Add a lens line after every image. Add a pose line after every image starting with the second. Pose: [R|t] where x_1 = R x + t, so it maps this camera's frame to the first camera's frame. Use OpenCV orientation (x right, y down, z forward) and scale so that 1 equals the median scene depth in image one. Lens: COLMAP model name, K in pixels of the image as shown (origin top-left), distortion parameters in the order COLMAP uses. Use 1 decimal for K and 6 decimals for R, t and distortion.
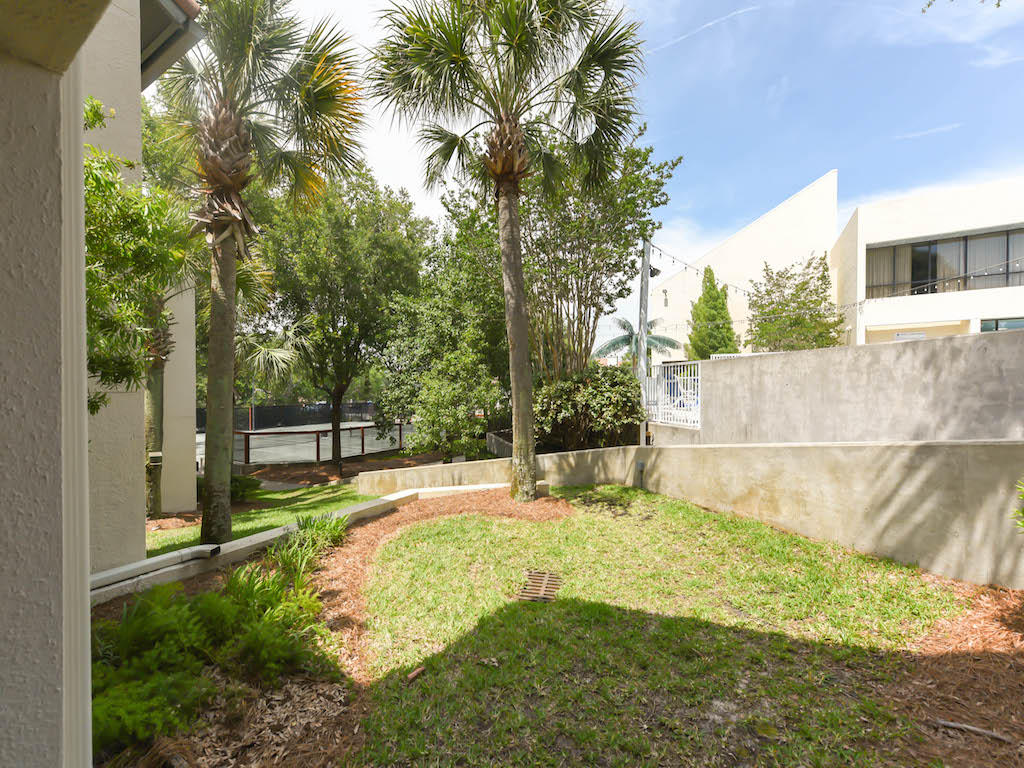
lens RADIAL K [[351.8, 0, 521.8], [0, 351.8, 426.6], [0, 0, 1]] dist [-0.000460, -0.000093]
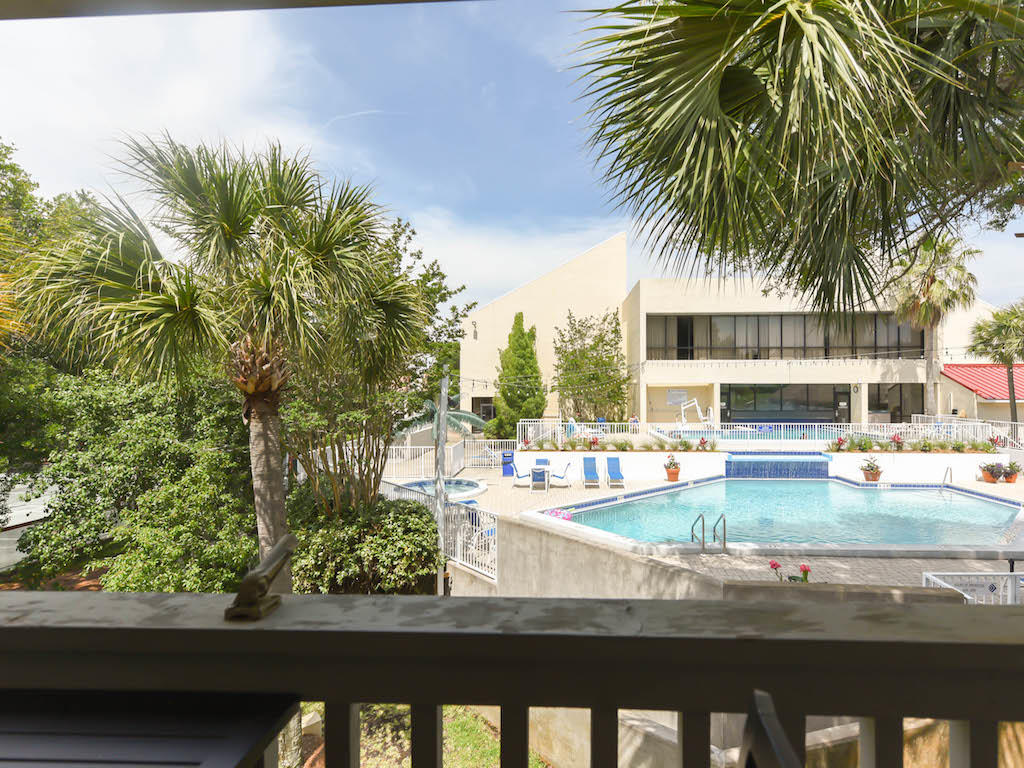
lens RADIAL K [[445.5, 0, 512.0], [0, 445.5, 384.0], [0, 0, 1]] dist [0.001456, 0.000322]
pose [[0.900480, 0.004636, 0.434872, 0.017114], [0.000067, 0.999942, -0.010799, -0.450802], [-0.434897, 0.009754, 0.900427, -0.088053]]
